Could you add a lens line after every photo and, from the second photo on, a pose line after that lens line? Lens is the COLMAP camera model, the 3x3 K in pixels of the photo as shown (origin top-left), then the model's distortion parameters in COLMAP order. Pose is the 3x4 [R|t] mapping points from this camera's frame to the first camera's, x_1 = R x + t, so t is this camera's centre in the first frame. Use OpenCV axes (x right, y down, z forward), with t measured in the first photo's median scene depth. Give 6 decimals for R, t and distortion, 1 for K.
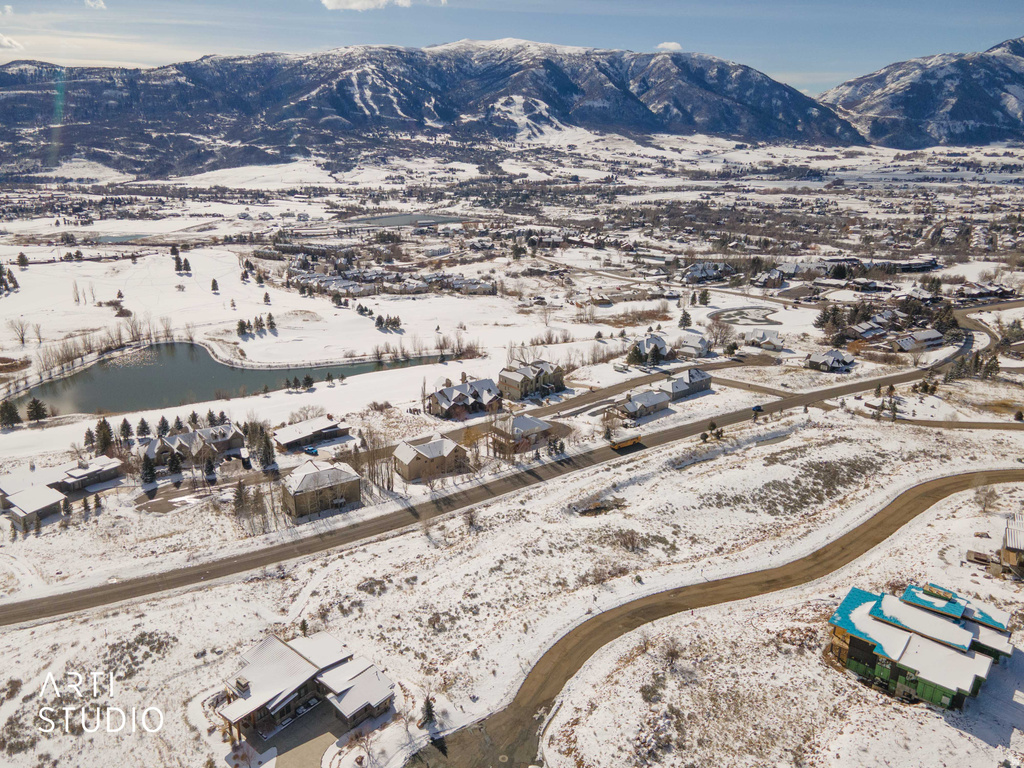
lens RADIAL K [[745.2, 0, 501.7], [0, 745.2, 387.6], [0, 0, 1]] dist [0.036252, 0.020363]
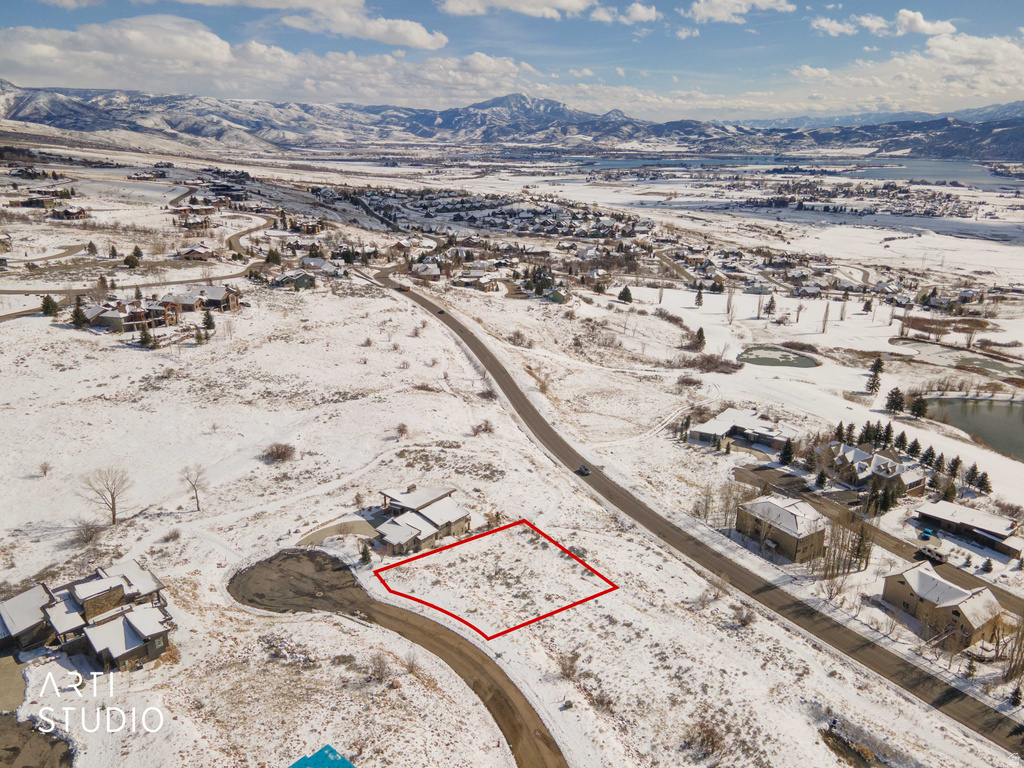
lens RADIAL K [[745.2, 0, 501.5], [0, 745.2, 384.0], [0, 0, 1]] dist [0.036252, 0.020363]
pose [[-0.009413, 0.318381, -0.947916, 0.390007], [-0.340914, 0.890143, 0.302362, -0.123250], [0.940047, 0.326004, 0.100161, 0.352005]]
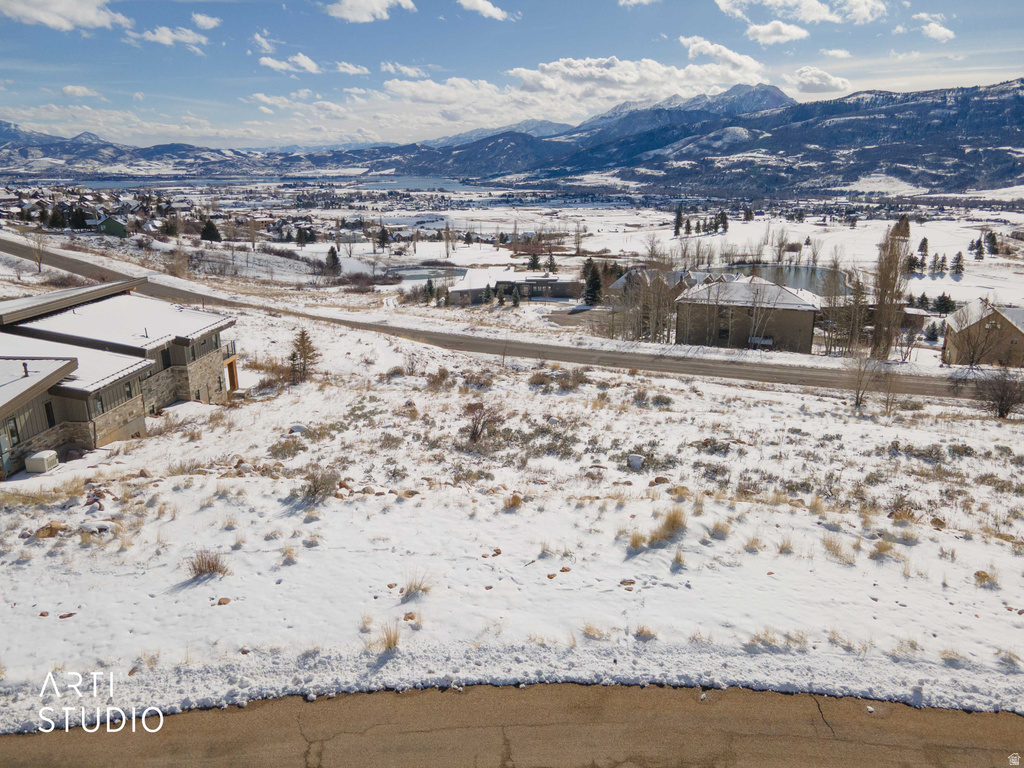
lens RADIAL K [[745.2, 0, 503.1], [0, 745.2, 379.9], [0, 0, 1]] dist [0.036252, 0.020363]
pose [[0.576702, 0.223272, -0.785853, 0.057996], [-0.263657, 0.961323, 0.079640, 0.119834], [0.773240, 0.161267, 0.613264, 0.365663]]
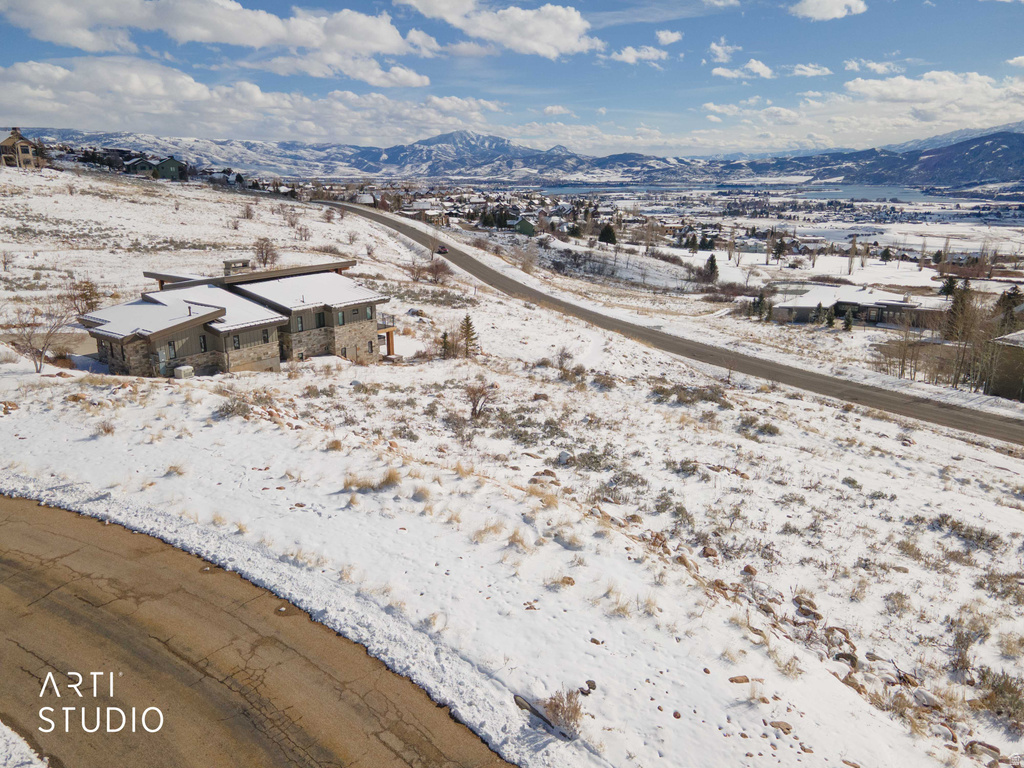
lens RADIAL K [[745.2, 0, 503.2], [0, 745.2, 382.5], [0, 0, 1]] dist [0.036252, 0.020363]
pose [[0.062215, 0.270484, -0.960712, 0.094755], [-0.332810, 0.913107, 0.235528, 0.099451], [0.940939, 0.305081, 0.146829, 0.421740]]
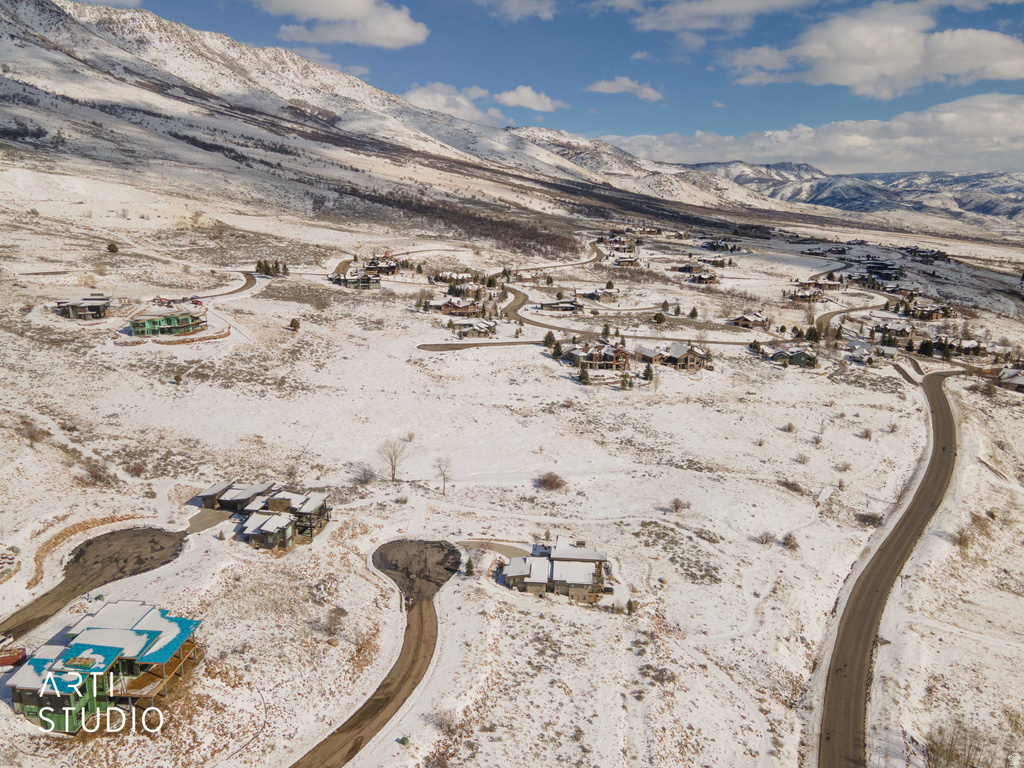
lens RADIAL K [[745.2, 0, 504.9], [0, 745.2, 383.2], [0, 0, 1]] dist [0.036252, 0.020363]
pose [[-0.810106, 0.125645, -0.572661, 0.243562], [-0.210262, 0.849526, 0.483835, -0.235946], [0.547282, 0.512367, -0.661788, 0.663770]]
